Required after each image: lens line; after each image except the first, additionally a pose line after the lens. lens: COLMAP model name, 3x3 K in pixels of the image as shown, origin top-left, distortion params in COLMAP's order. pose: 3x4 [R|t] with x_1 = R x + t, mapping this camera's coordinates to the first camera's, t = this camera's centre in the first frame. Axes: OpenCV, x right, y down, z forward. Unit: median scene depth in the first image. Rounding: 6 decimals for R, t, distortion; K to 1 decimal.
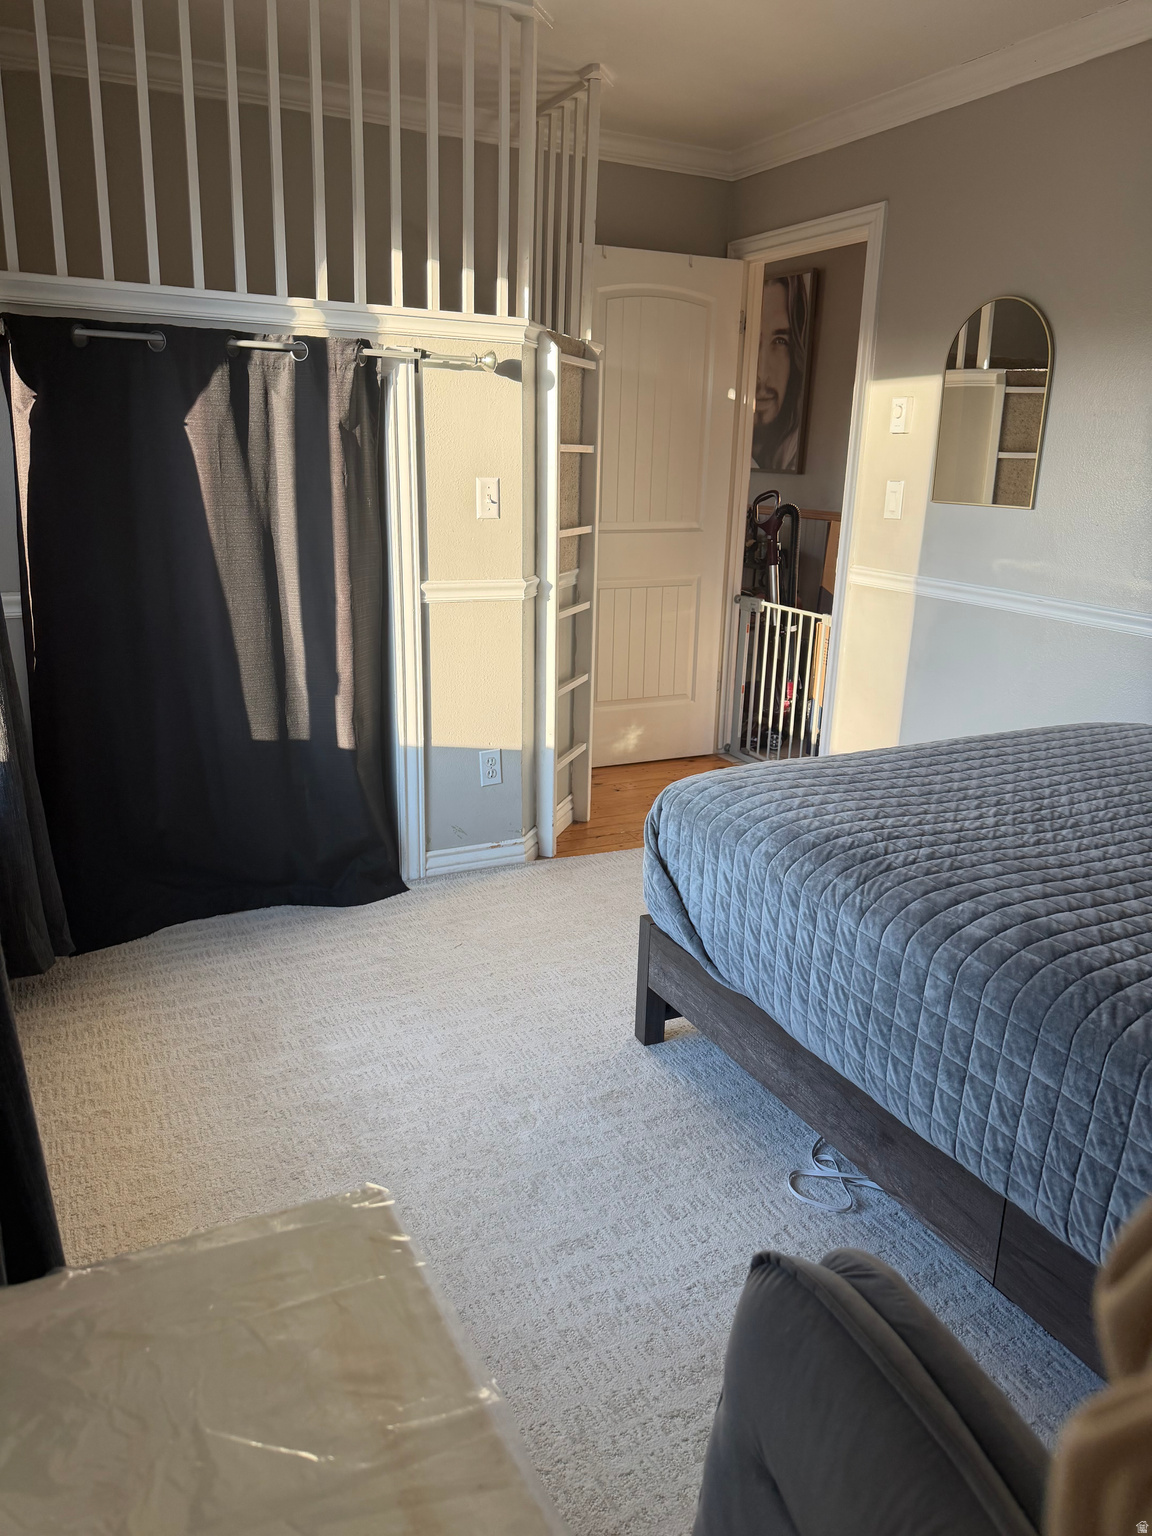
lens RADIAL K [[1076.8, 0, 576.8], [0, 1076.8, 773.6], [0, 0, 1]] dist [0.103231, -0.132780]
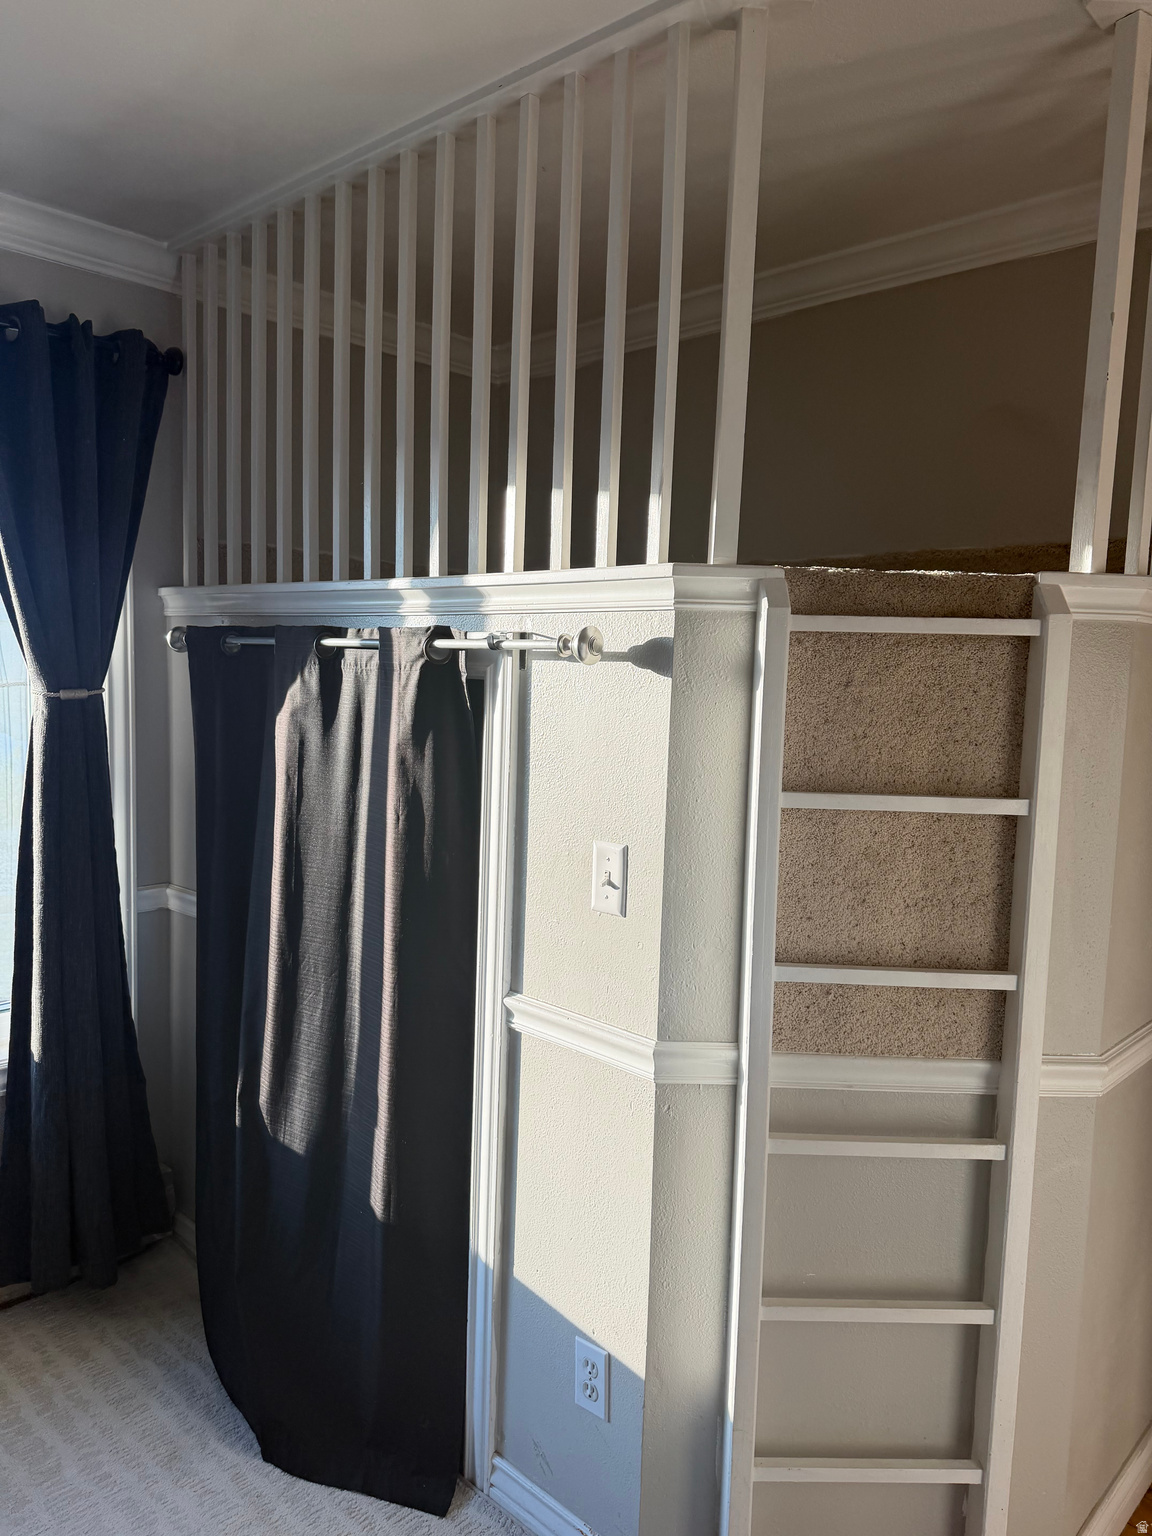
lens RADIAL K [[1076.8, 0, 576.8], [0, 1076.8, 773.6], [0, 0, 1]] dist [0.103231, -0.132780]
pose [[0.341600, 0.075903, -0.936775, 0.436535], [-0.289498, 0.956768, -0.028045, -0.299025], [0.894148, 0.280775, 0.348806, 0.822136]]
